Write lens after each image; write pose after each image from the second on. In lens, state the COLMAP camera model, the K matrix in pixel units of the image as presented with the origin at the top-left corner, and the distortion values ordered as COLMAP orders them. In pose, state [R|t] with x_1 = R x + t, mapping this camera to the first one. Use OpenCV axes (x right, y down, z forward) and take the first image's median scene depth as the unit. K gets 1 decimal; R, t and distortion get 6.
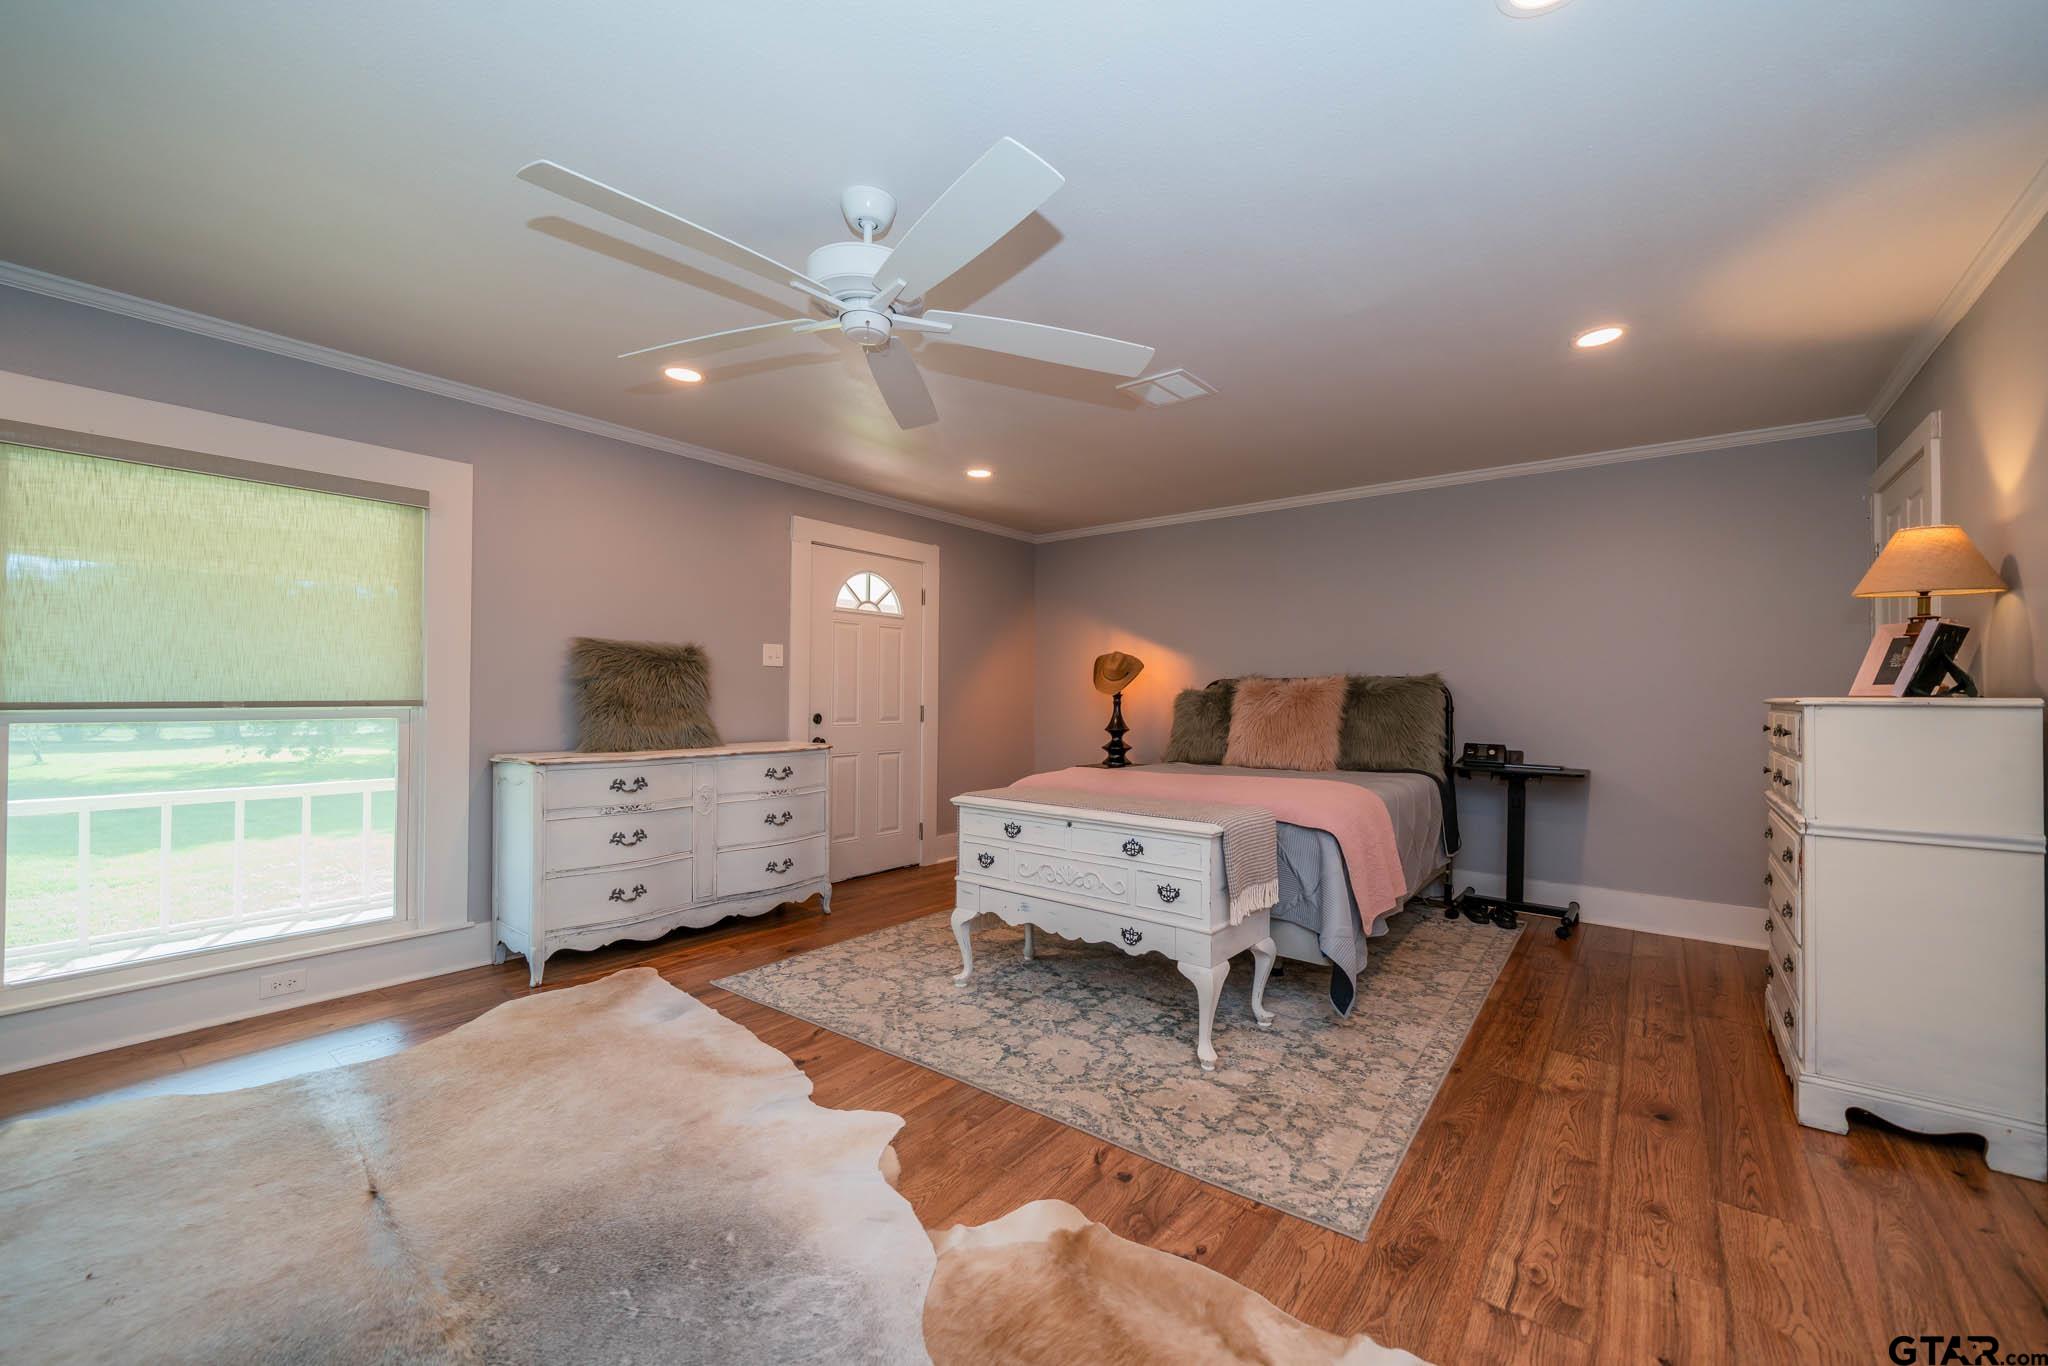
lens RADIAL K [[794.6, 0, 1024.0], [0, 794.6, 683.0], [0, 0, 1]] dist [-0.002133, -0.000002]
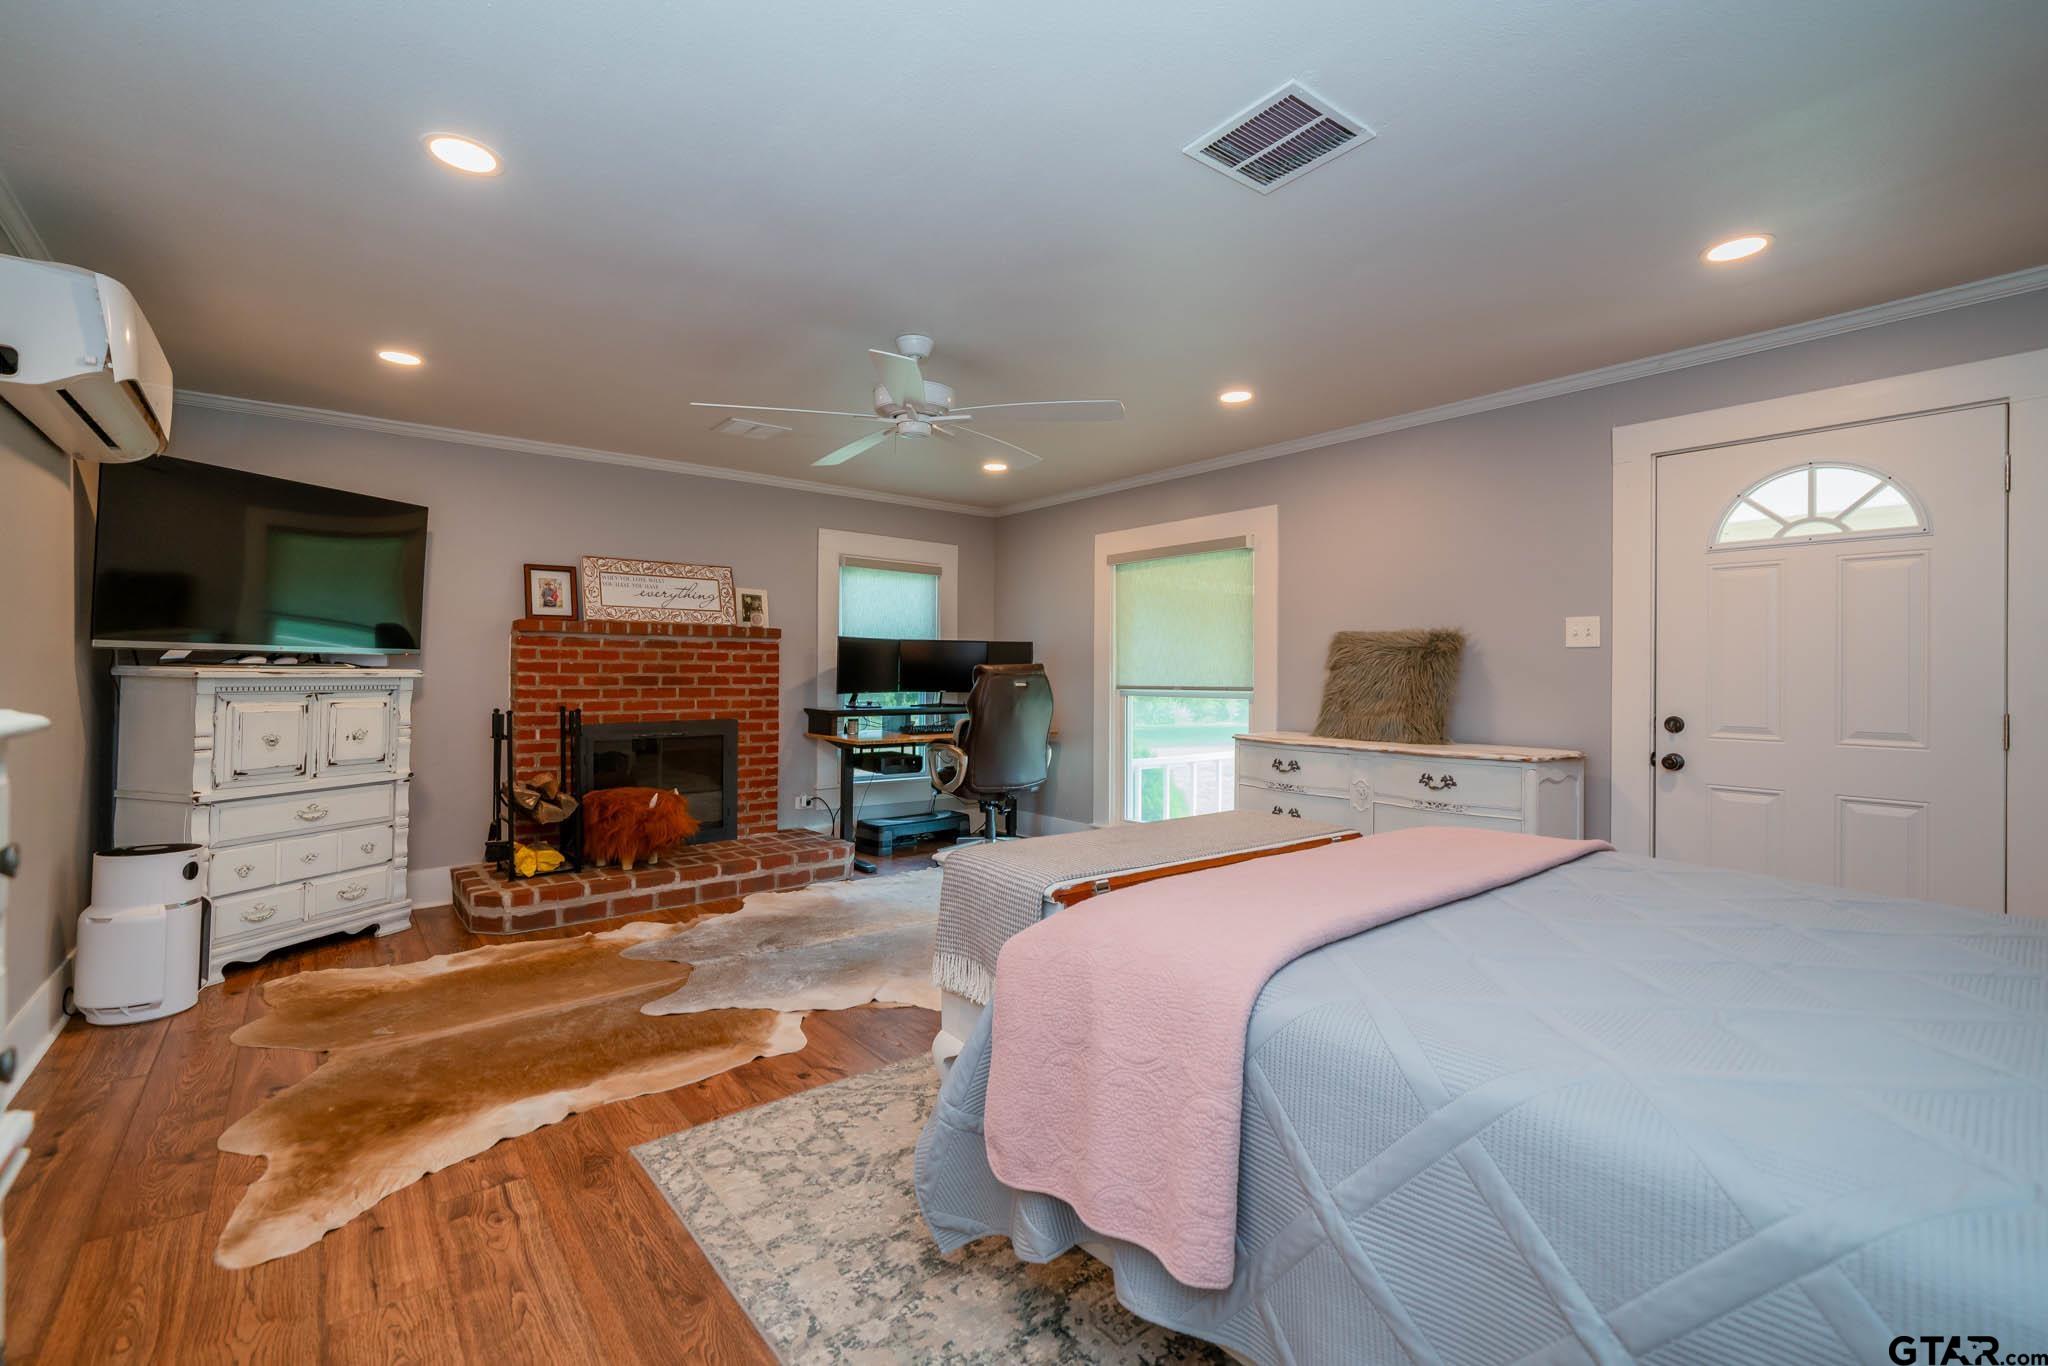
lens RADIAL K [[888.0, 0, 1030.2], [0, 888.0, 655.8], [0, 0, 1]] dist [0.000474, -0.000244]
pose [[-0.217495, -0.028812, -0.975636, 1.009767], [0.006140, 0.999504, -0.030886, 0.015113], [0.976042, -0.012708, -0.217210, 1.184752]]
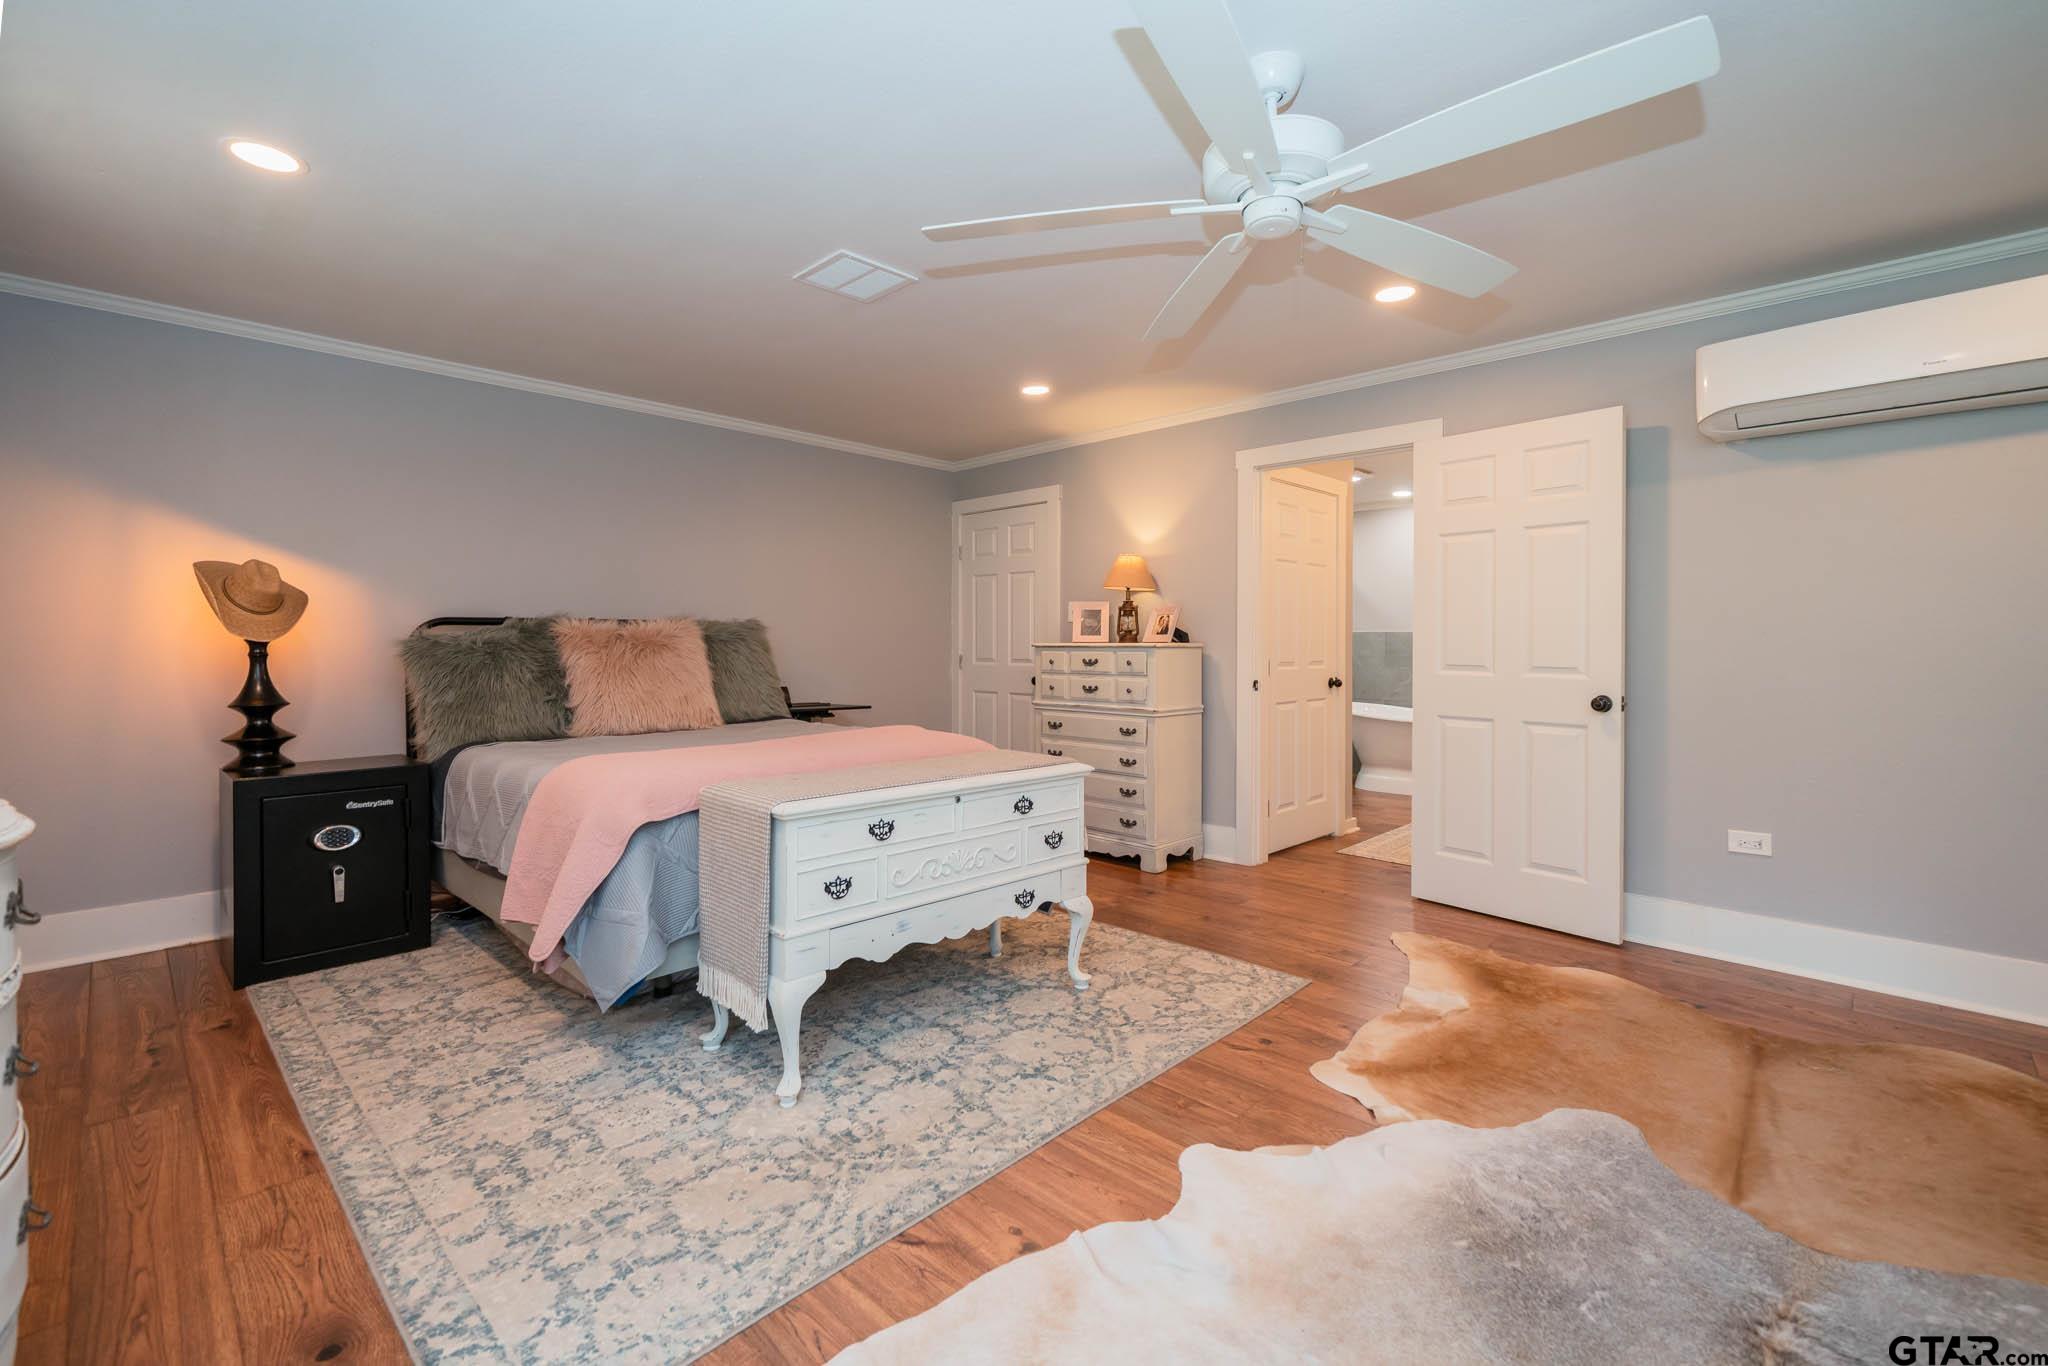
lens RADIAL K [[888.0, 0, 1030.2], [0, 888.0, 655.8], [0, 0, 1]] dist [0.000474, -0.000244]
pose [[0.103408, -0.017555, 0.994484, -0.896867], [-0.016574, 0.999675, 0.019370, 0.010997], [-0.994501, -0.018486, 0.103083, 0.884268]]
